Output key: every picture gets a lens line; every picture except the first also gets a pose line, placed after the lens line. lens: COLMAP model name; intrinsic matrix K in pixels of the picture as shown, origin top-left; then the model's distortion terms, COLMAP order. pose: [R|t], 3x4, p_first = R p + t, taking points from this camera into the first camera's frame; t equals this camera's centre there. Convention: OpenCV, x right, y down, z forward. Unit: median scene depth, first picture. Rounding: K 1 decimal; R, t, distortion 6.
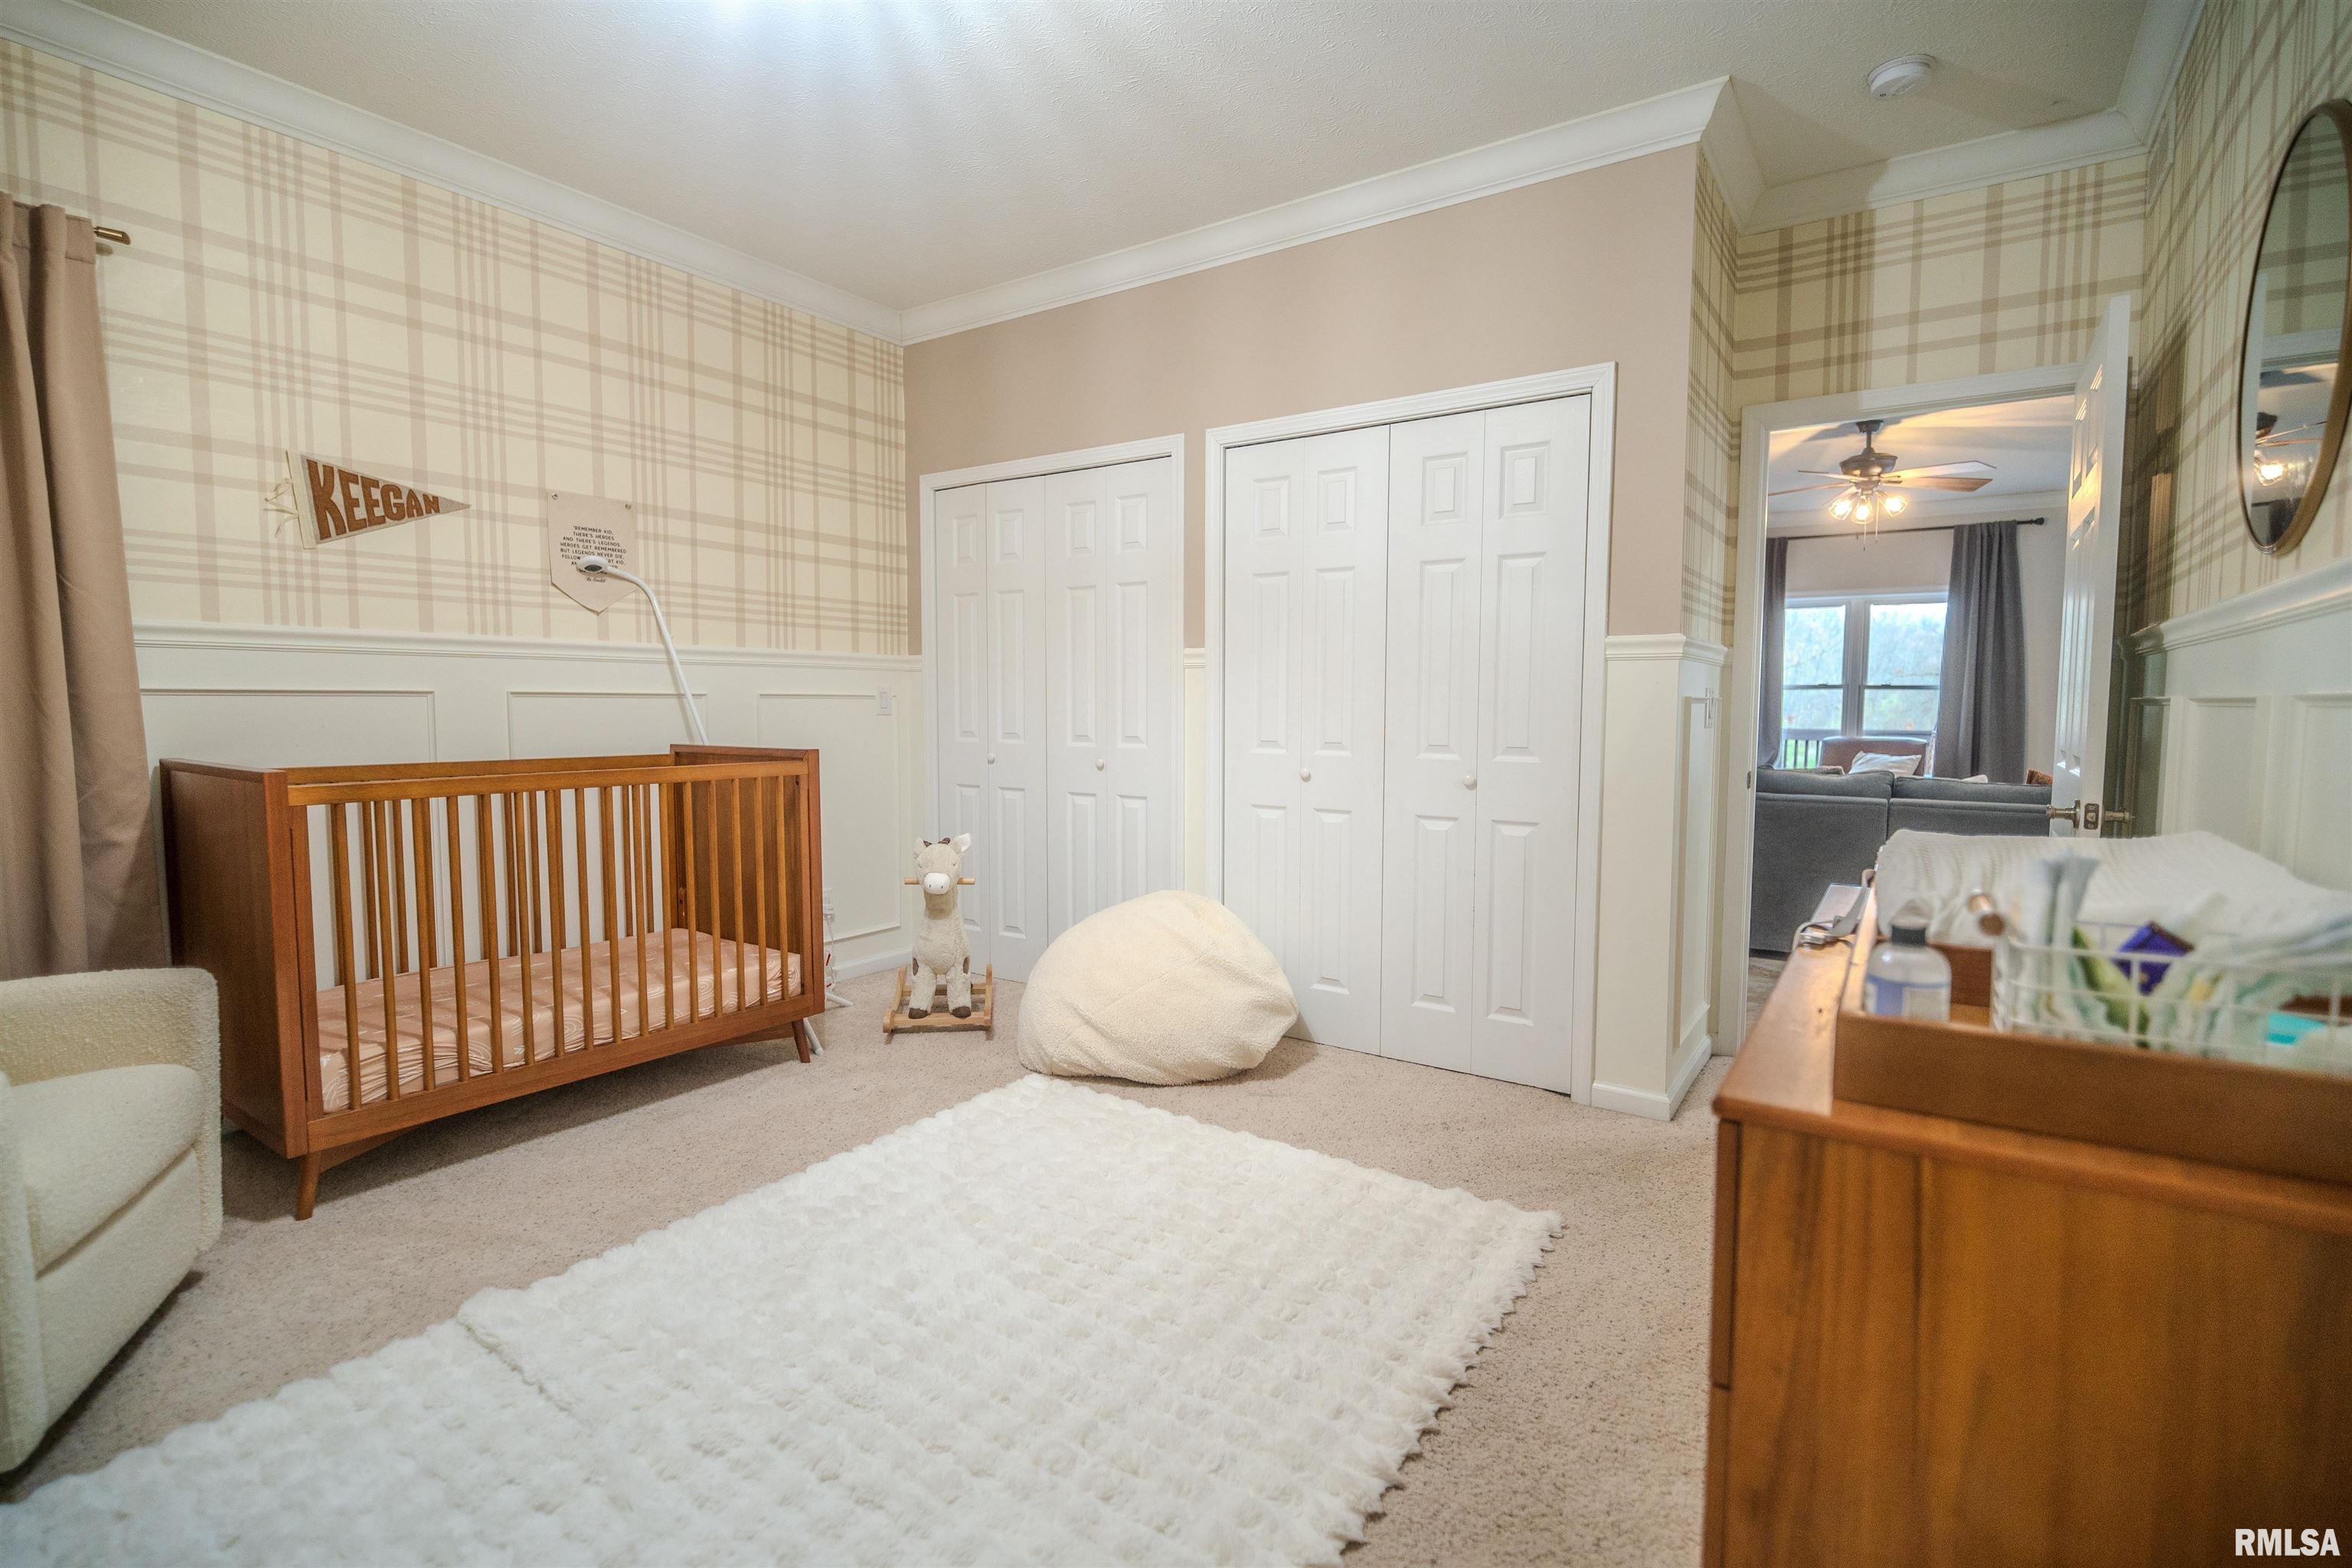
lens RADIAL K [[1120.3, 0, 1171.3], [0, 1120.3, 780.7], [0, 0, 1]] dist [0.002660, -0.001903]
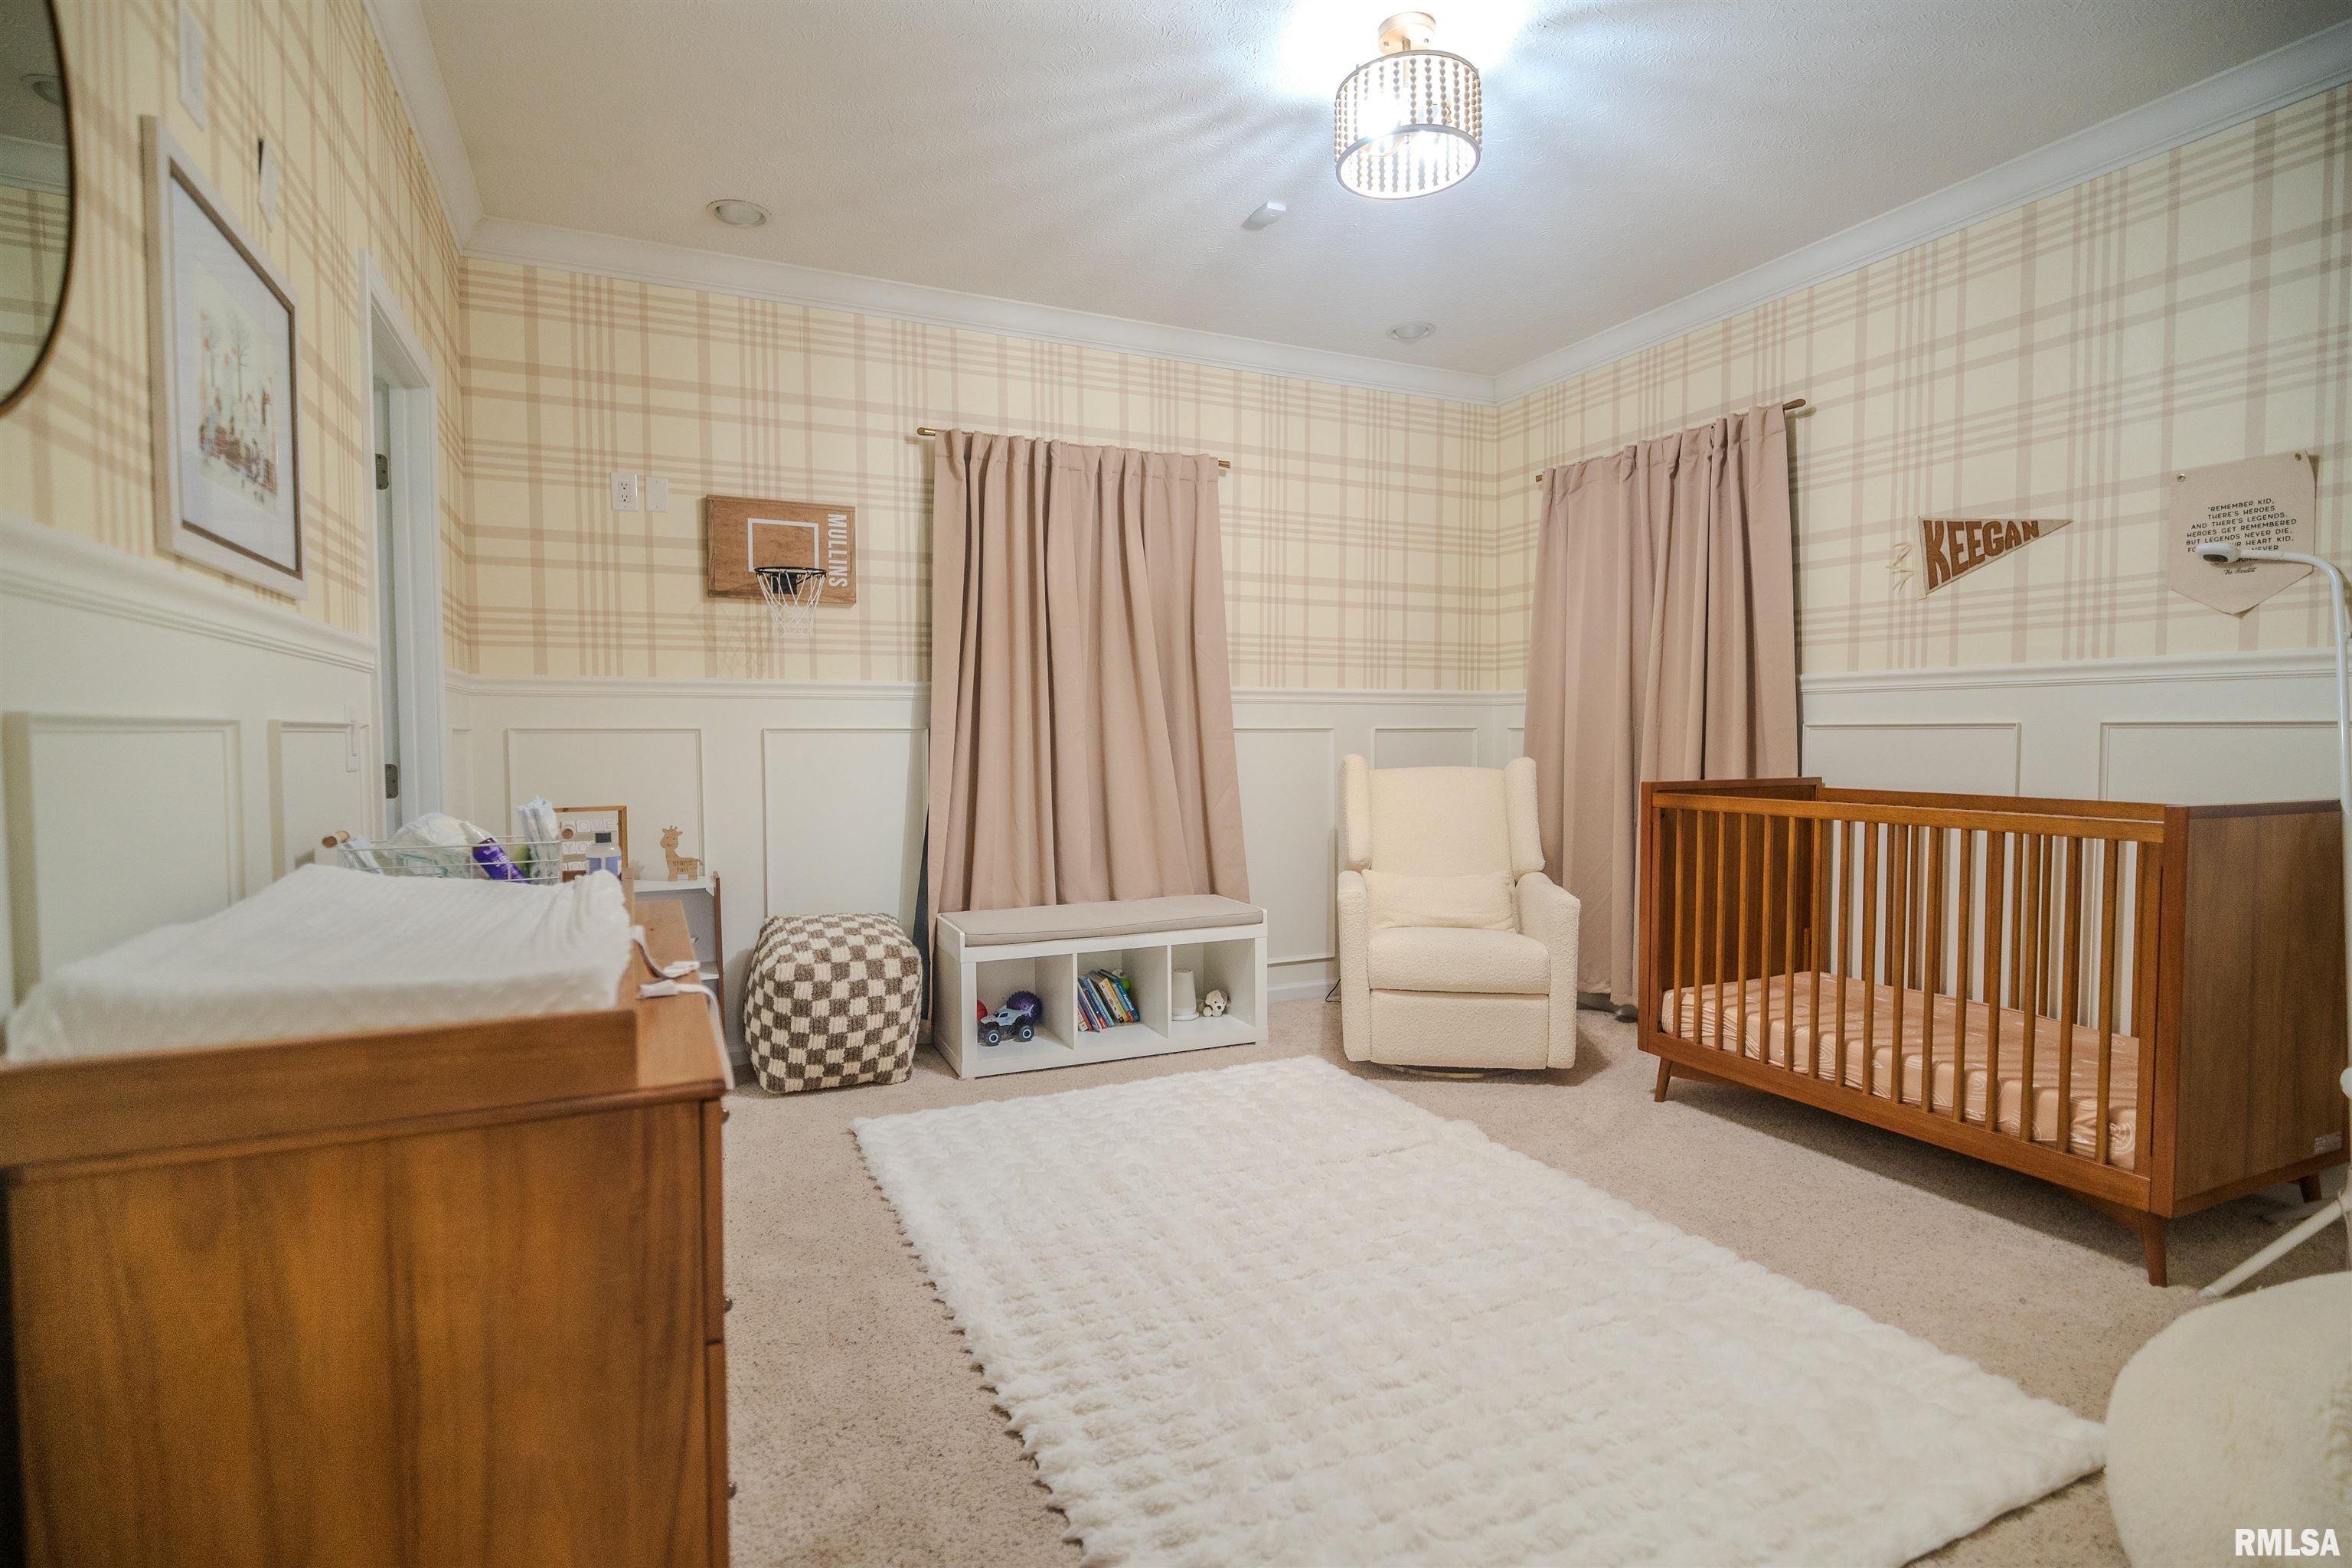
lens RADIAL K [[1120.3, 0, 1175.8], [0, 1120.3, 782.6], [0, 0, 1]] dist [0.002660, -0.001903]
pose [[-0.494395, 0.031683, -0.868660, 0.567506], [-0.066061, 0.995076, 0.073892, -0.054340], [0.866724, 0.093916, -0.489867, 0.881930]]
